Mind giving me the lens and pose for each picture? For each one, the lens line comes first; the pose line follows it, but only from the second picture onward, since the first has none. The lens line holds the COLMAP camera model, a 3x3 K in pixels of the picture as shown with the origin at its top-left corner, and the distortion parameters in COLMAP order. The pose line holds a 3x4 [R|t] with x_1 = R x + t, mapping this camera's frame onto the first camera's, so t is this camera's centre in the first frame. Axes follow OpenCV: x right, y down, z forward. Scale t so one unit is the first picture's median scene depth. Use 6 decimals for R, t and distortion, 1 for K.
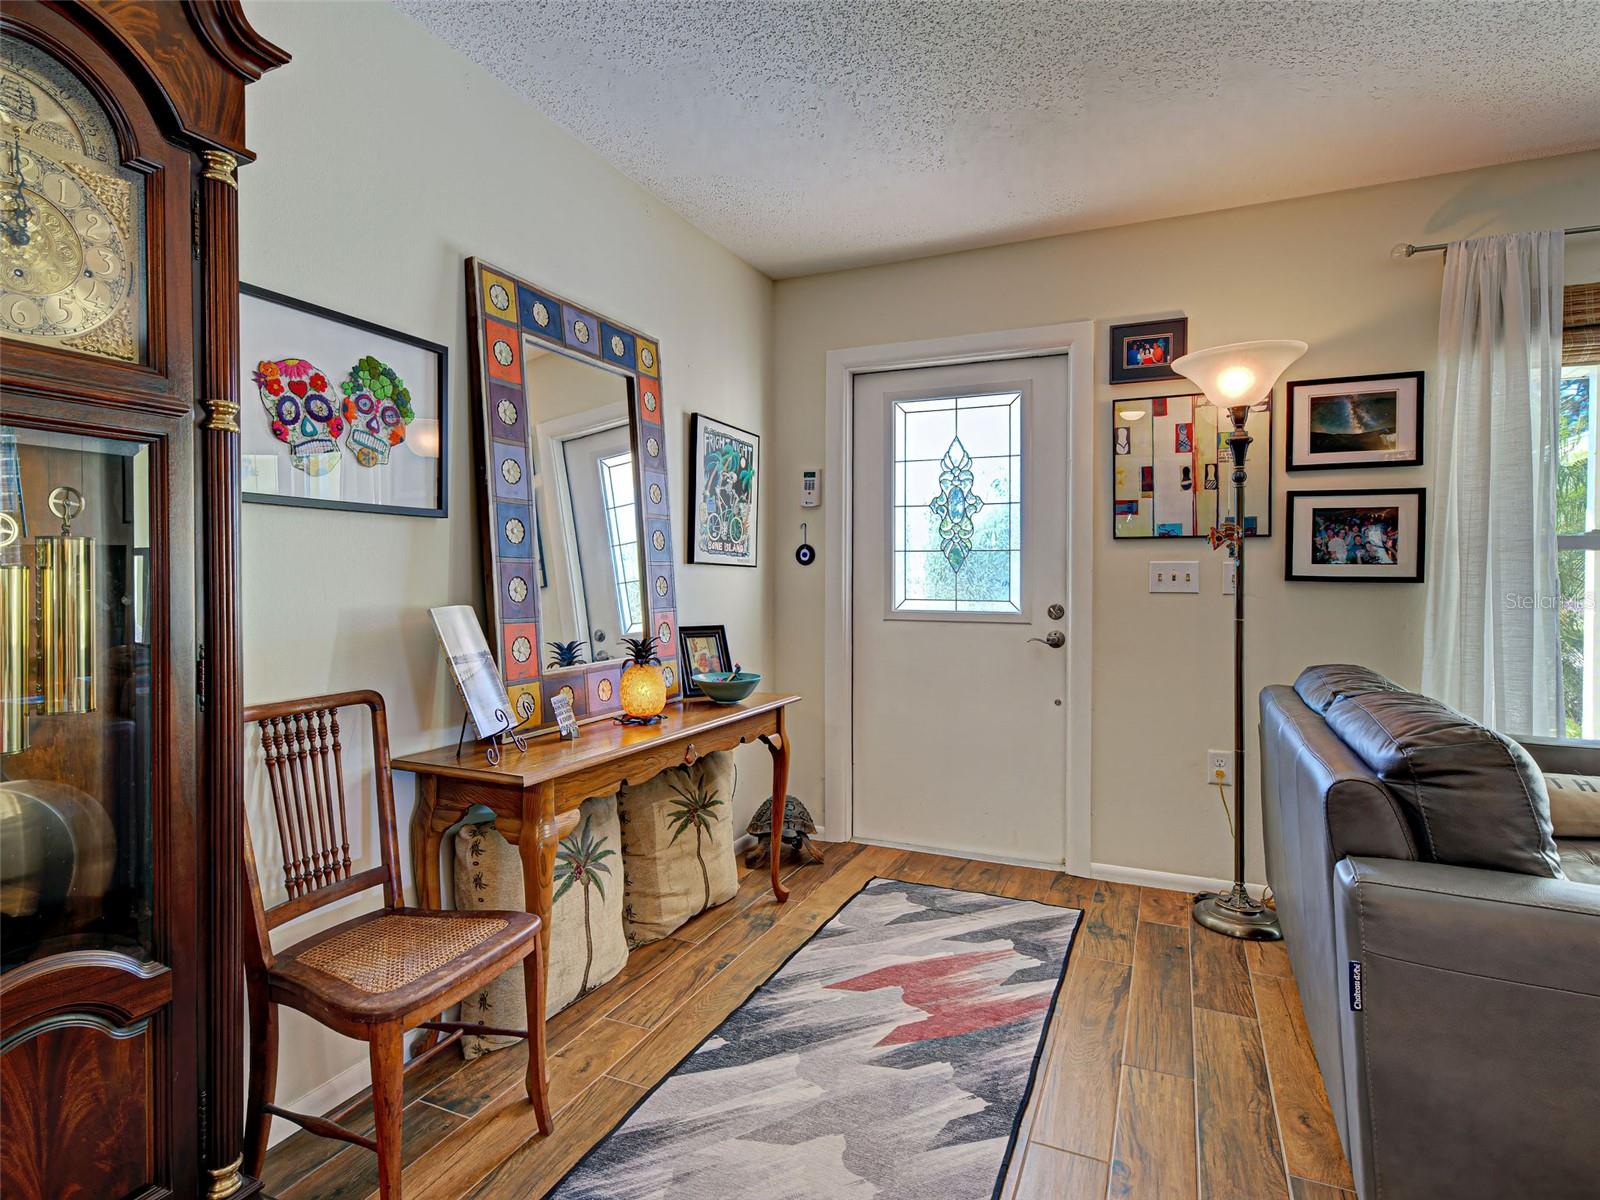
lens RADIAL K [[834.4, 0, 801.5], [0, 834.4, 584.6], [0, 0, 1]] dist [0.005505, 0.001627]
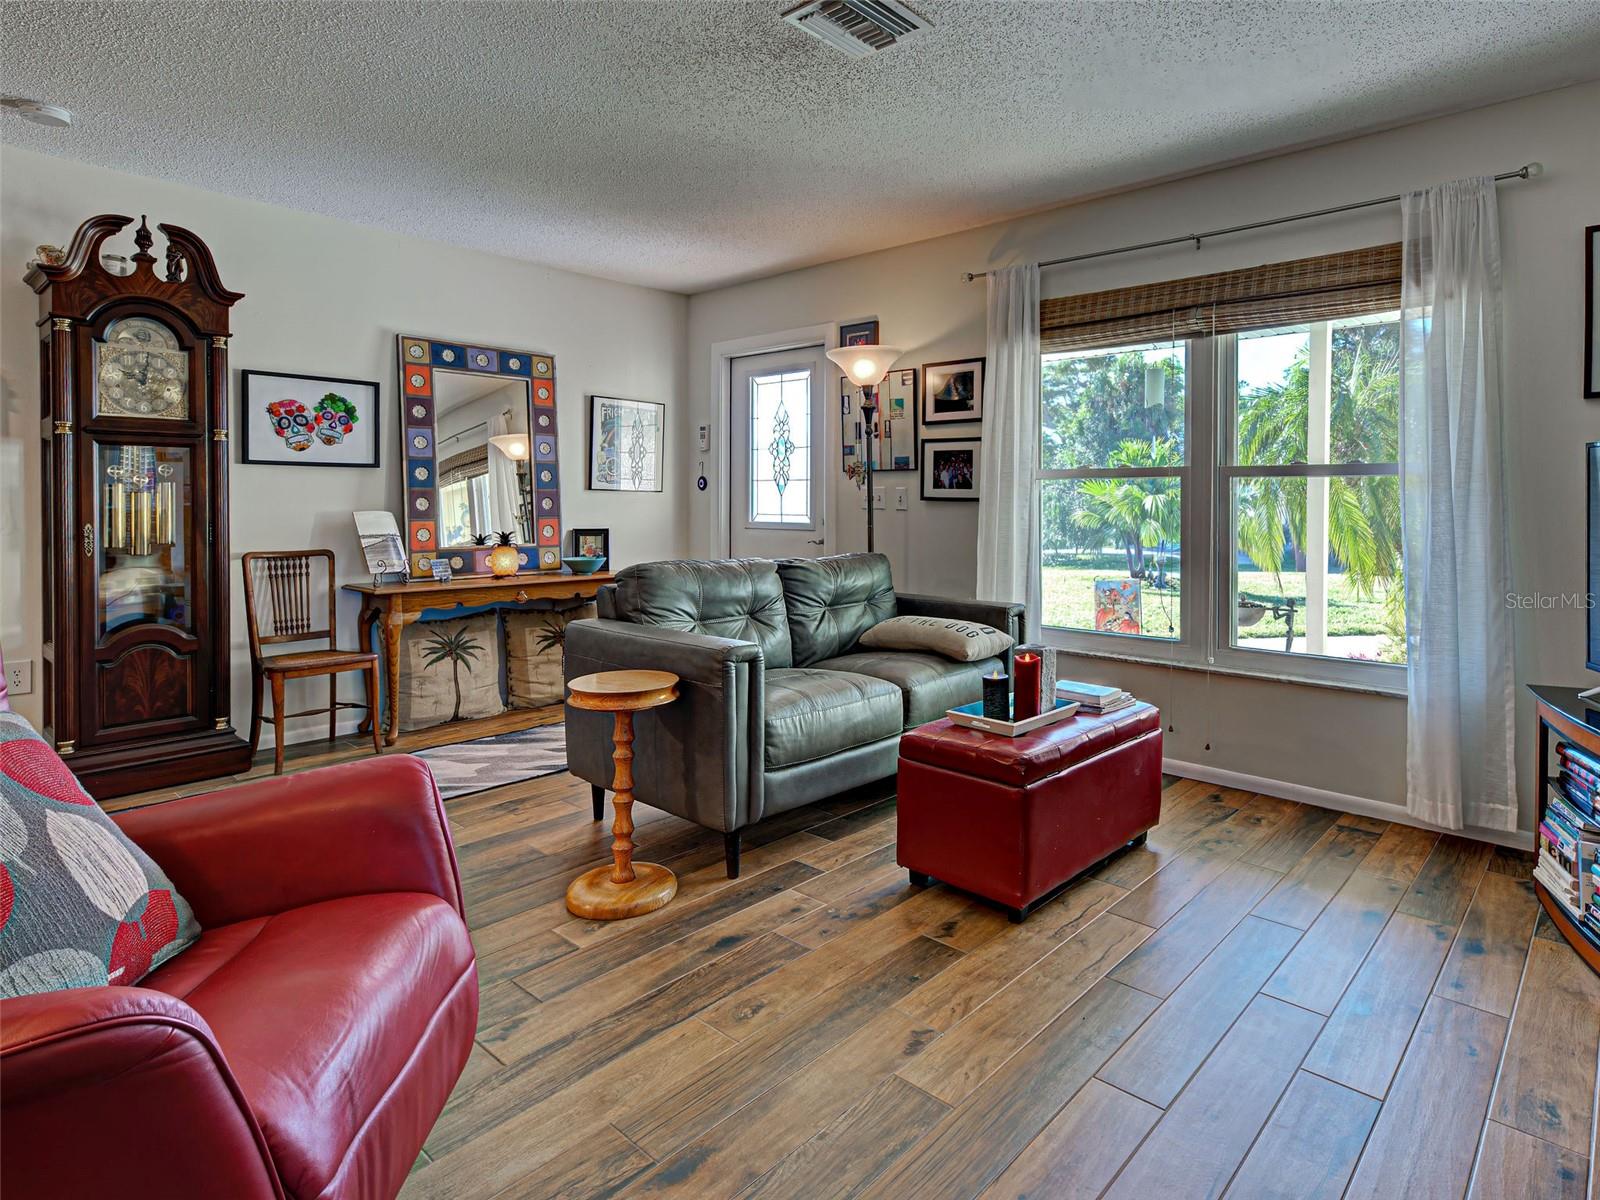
lens RADIAL K [[910.9, 0, 930.6], [0, 910.9, 512.8], [0, 0, 1]] dist [0.002133, 0.003866]
pose [[0.962018, 0.003829, -0.272959, 1.120429], [-0.003354, 0.999992, 0.002205, 0.014856], [0.272965, -0.001205, 0.962023, -0.577177]]
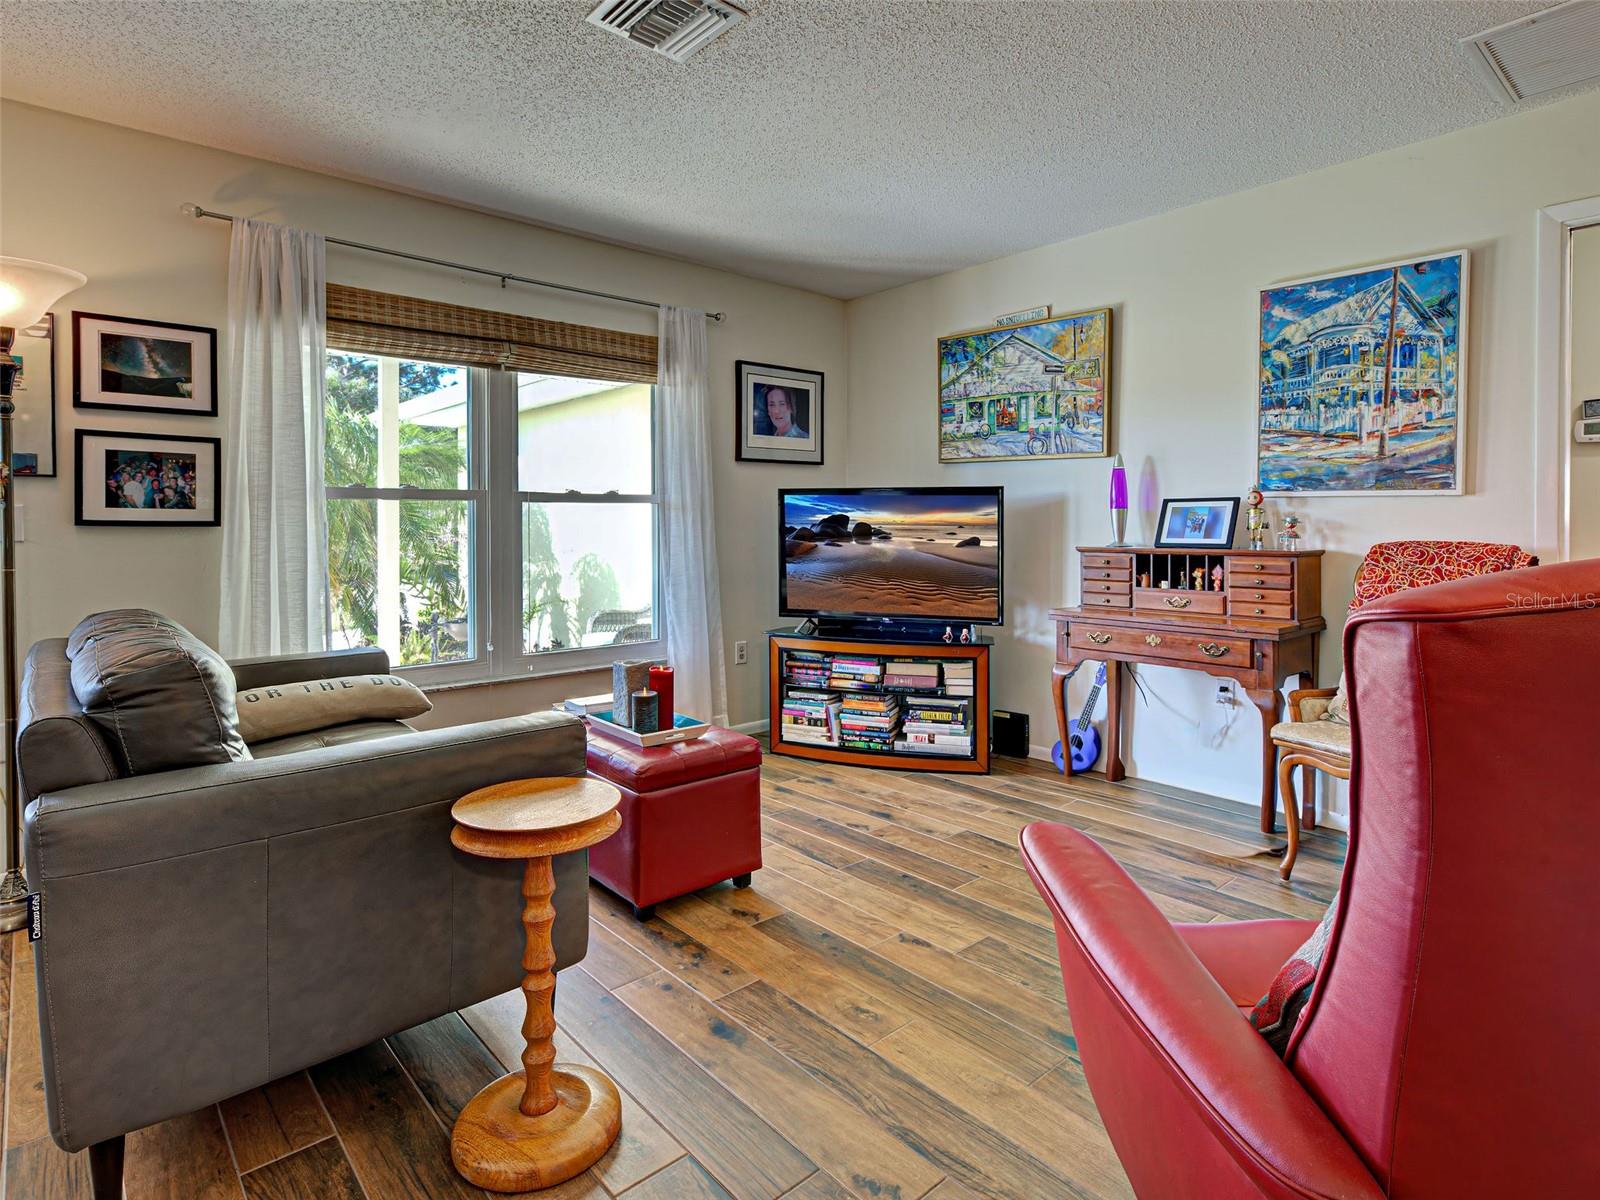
lens RADIAL K [[861.4, 0, 799.4], [0, 861.4, 531.2], [0, 0, 1]] dist [0.005959, 0.000440]
pose [[0.413362, -0.014022, 0.910459, 0.041010], [0.013457, 0.999866, 0.009290, 0.003906], [-0.910467, 0.008412, 0.413495, -0.139225]]
